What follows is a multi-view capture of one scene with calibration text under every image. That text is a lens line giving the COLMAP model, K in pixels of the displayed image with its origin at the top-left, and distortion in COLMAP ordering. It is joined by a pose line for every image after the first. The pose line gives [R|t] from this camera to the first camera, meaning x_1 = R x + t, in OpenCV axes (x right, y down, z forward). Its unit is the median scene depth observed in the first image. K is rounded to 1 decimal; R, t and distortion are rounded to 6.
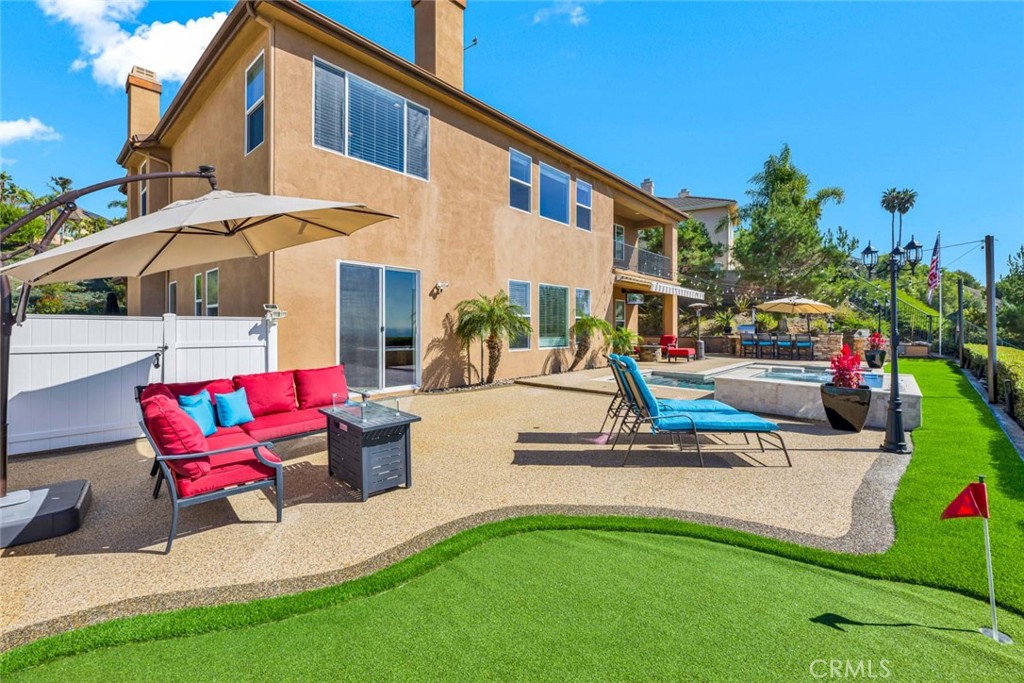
lens RADIAL K [[429.1, 0, 507.7], [0, 429.1, 323.8], [0, 0, 1]] dist [0.001862, 0.000002]
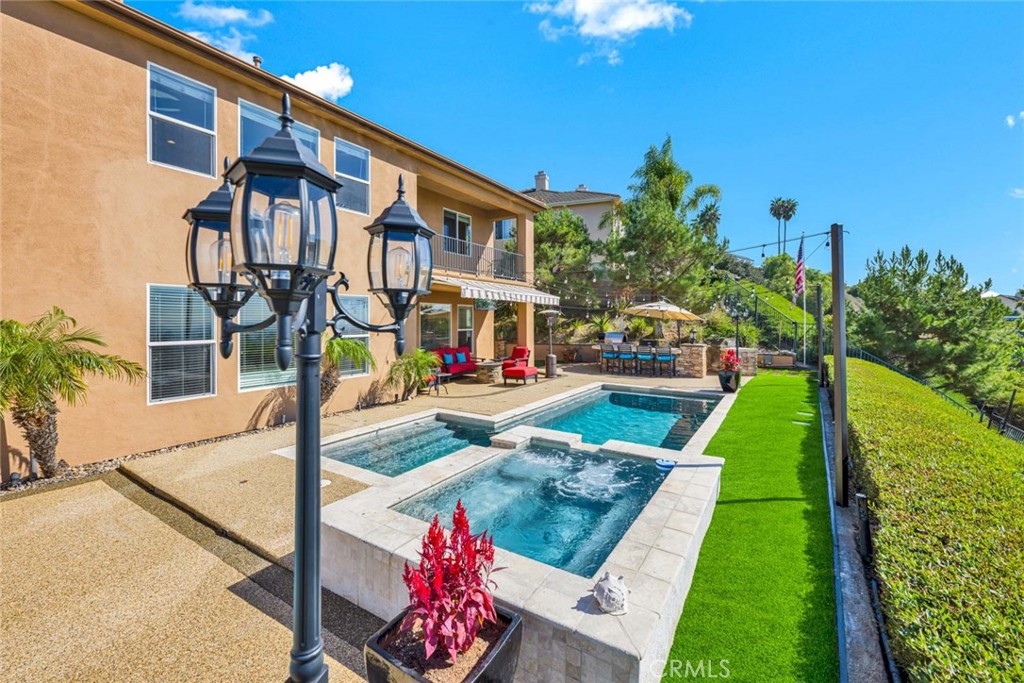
lens RADIAL K [[413.7, 0, 515.4], [0, 413.7, 318.9], [0, 0, 1]] dist [-0.001218, -0.000243]
pose [[0.987915, -0.003683, 0.154951, 0.235440], [0.003063, 0.999986, 0.004242, -0.031482], [-0.154965, -0.003716, 0.987913, 0.201231]]
